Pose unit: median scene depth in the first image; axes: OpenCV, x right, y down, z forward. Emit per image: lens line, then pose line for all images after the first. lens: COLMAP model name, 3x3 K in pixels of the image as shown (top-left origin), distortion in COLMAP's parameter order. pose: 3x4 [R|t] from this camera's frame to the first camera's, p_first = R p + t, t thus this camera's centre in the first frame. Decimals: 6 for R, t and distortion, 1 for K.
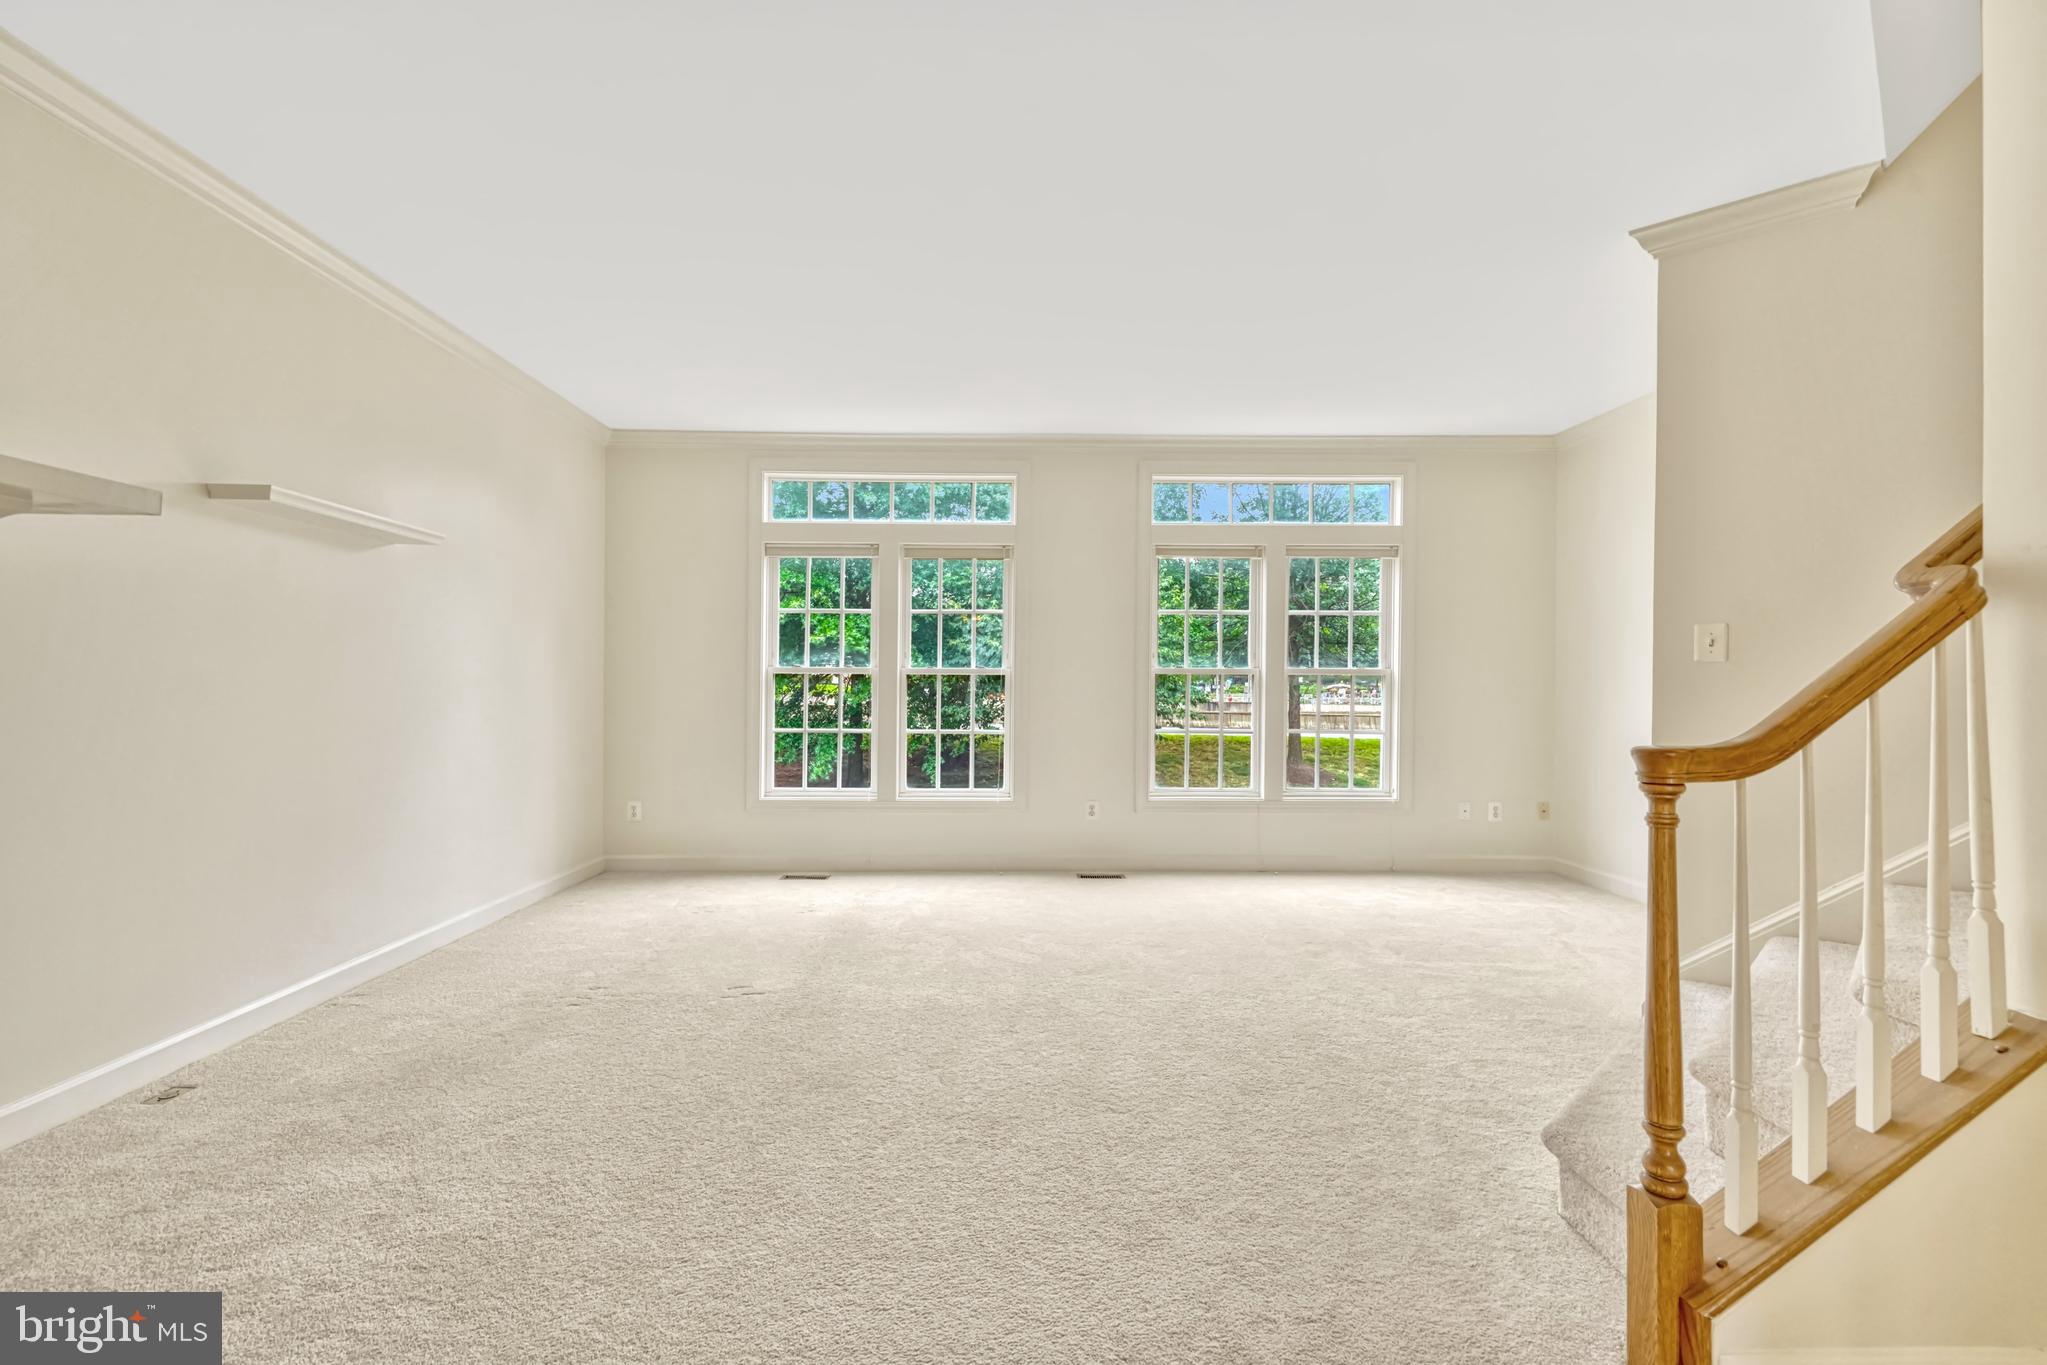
lens RADIAL K [[936.9, 0, 1013.4], [0, 936.9, 678.5], [0, 0, 1]] dist [0.027435, -0.013589]
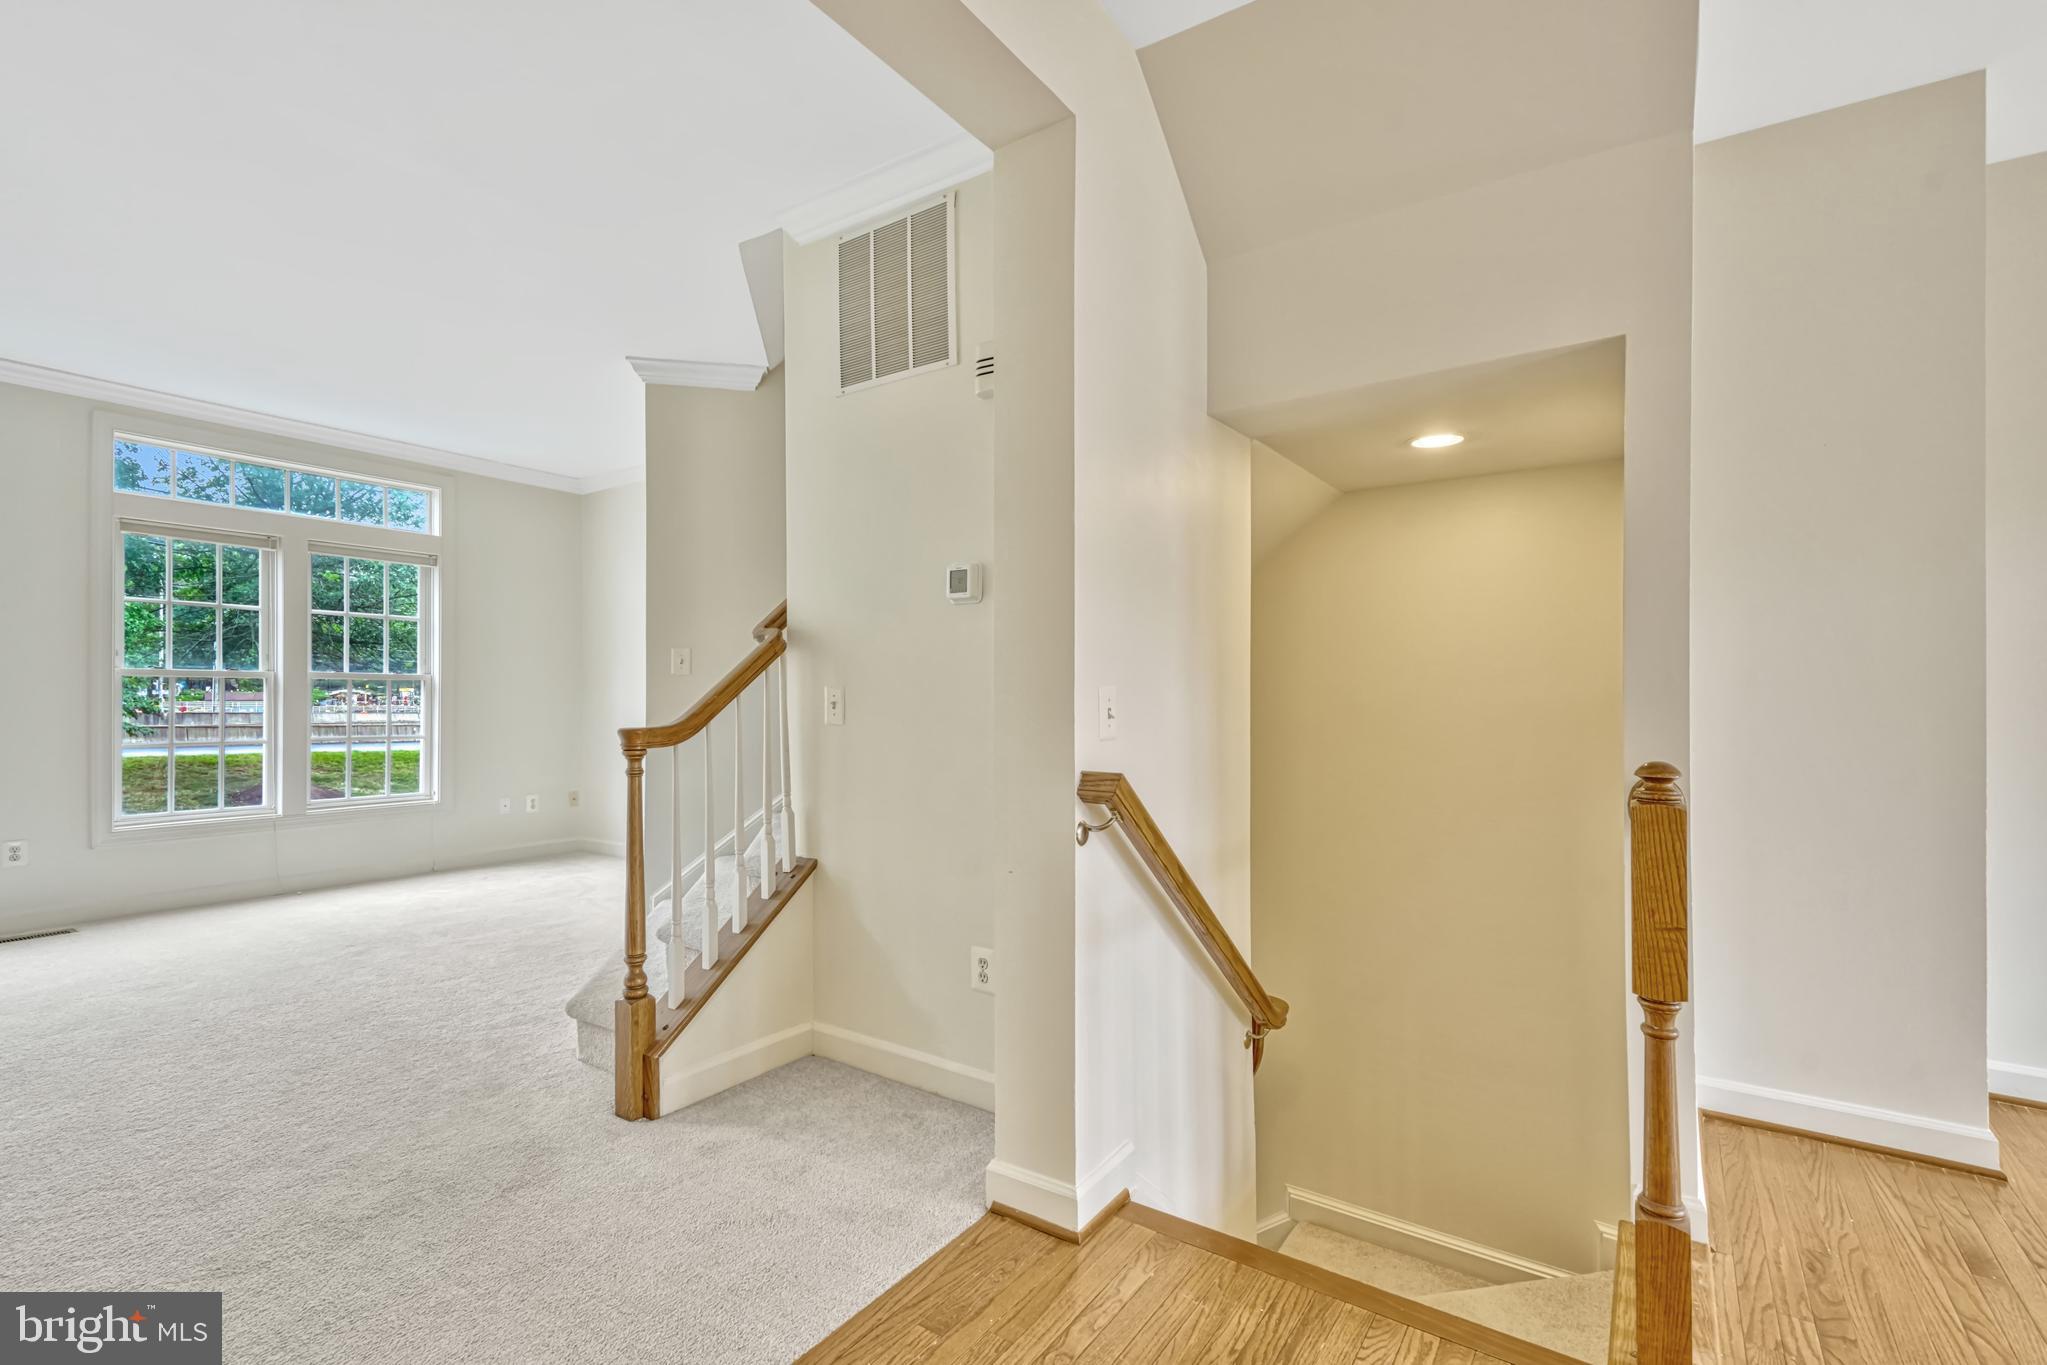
lens RADIAL K [[936.9, 0, 999.2], [0, 936.9, 698.2], [0, 0, 1]] dist [0.027435, -0.013589]
pose [[0.594913, -0.010005, 0.803728, -0.116874], [-0.003097, 0.999887, 0.014739, -0.003257], [-0.803784, -0.011257, 0.594814, -0.222144]]
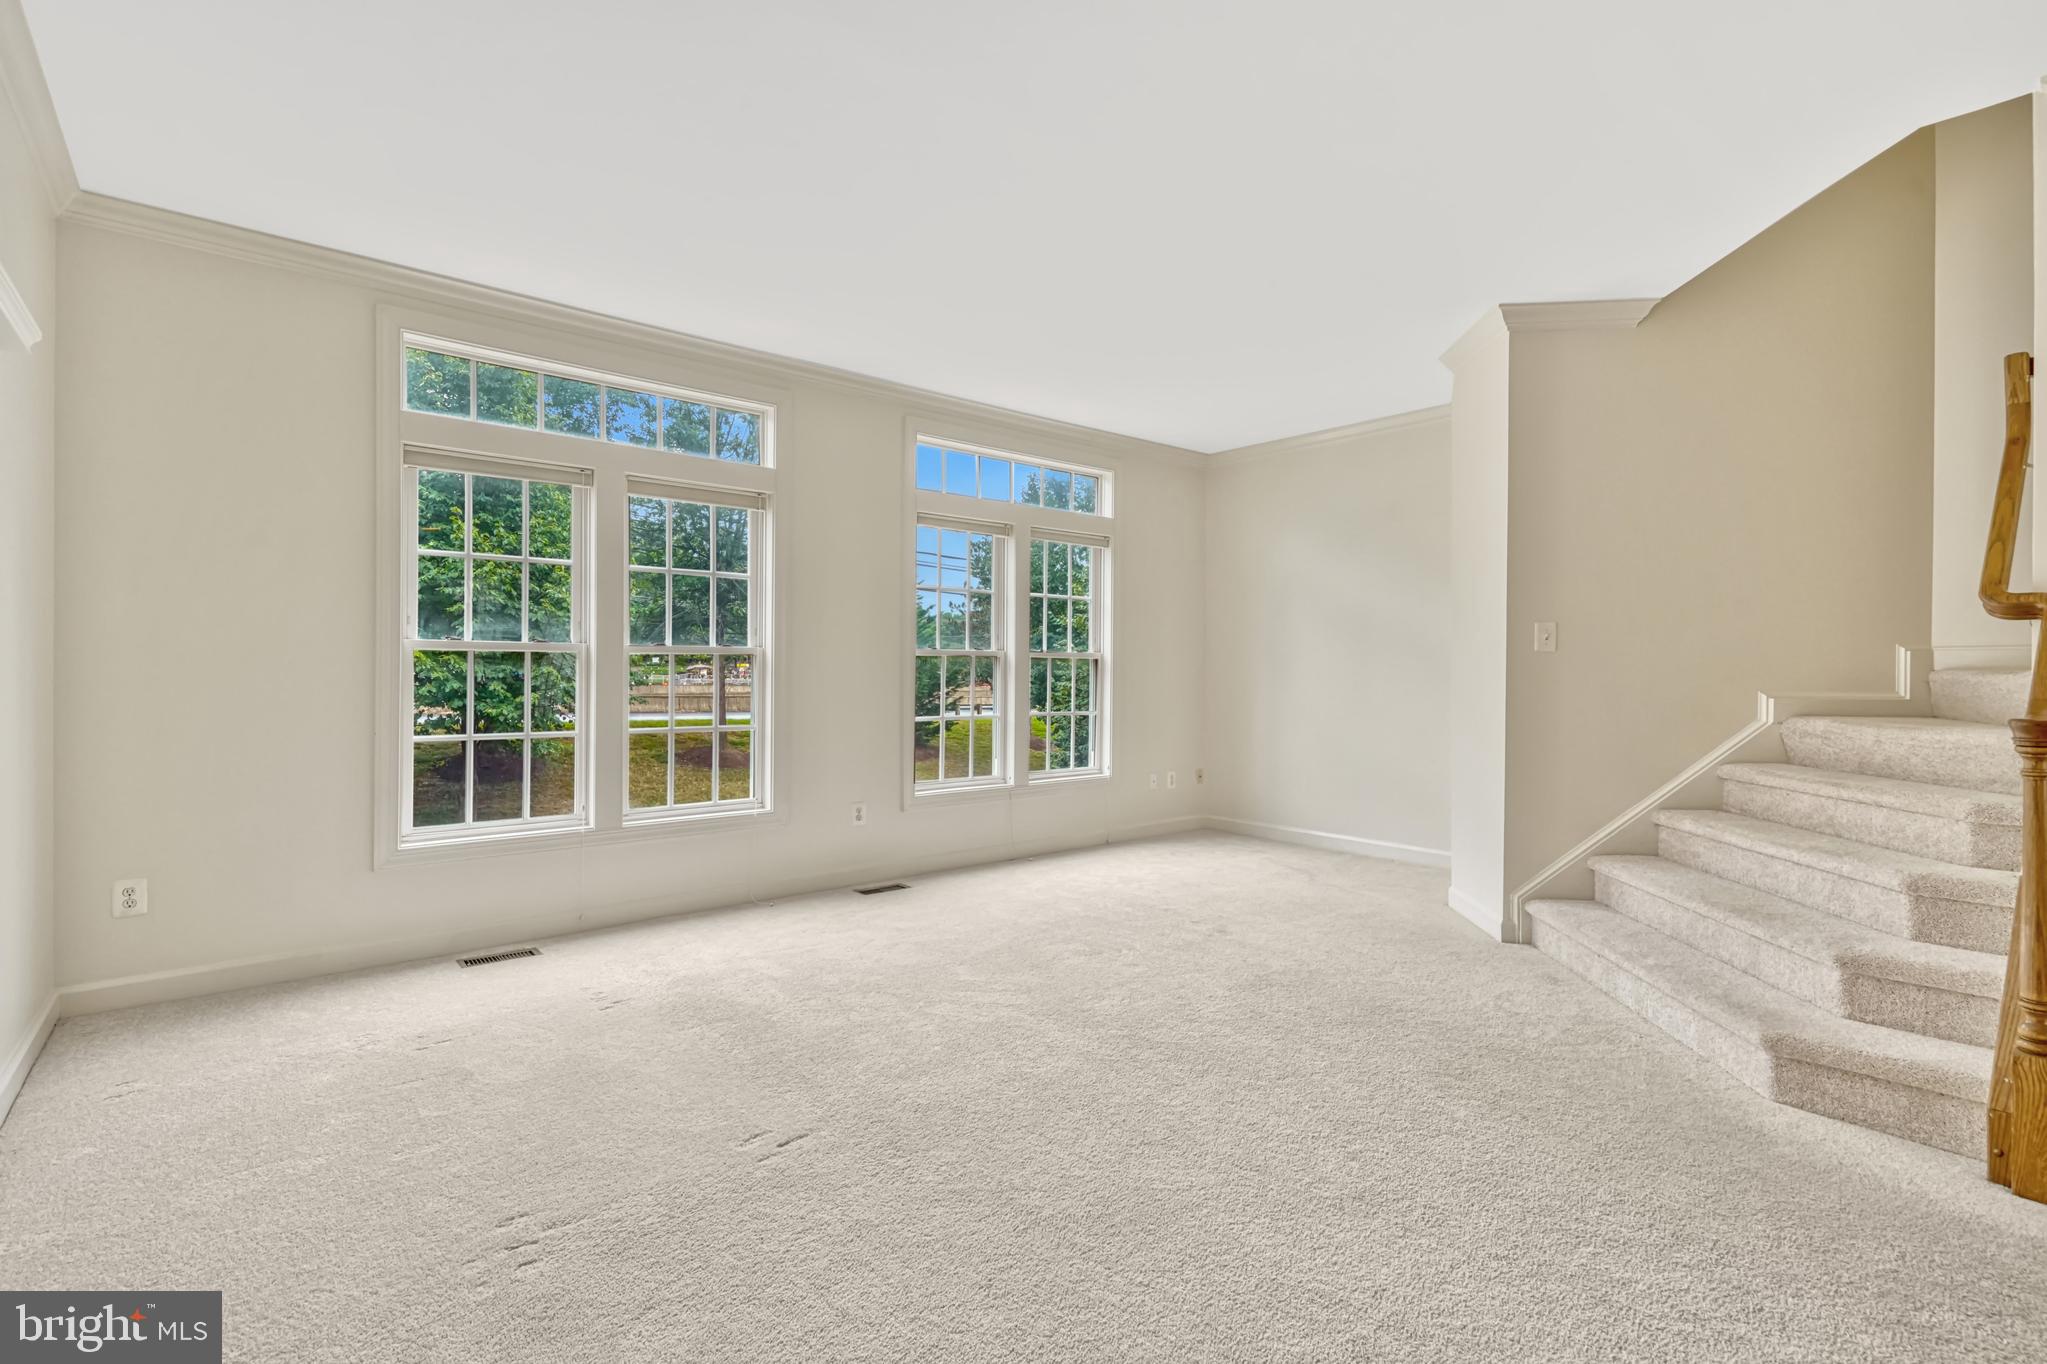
lens RADIAL K [[936.9, 0, 1089.3], [0, 936.9, 671.8], [0, 0, 1]] dist [0.027435, -0.013589]
pose [[0.777788, -0.002520, 0.628521, -0.554559], [-0.005904, 0.999919, 0.011316, -0.001313], [-0.628499, -0.012512, 0.777710, 0.380569]]
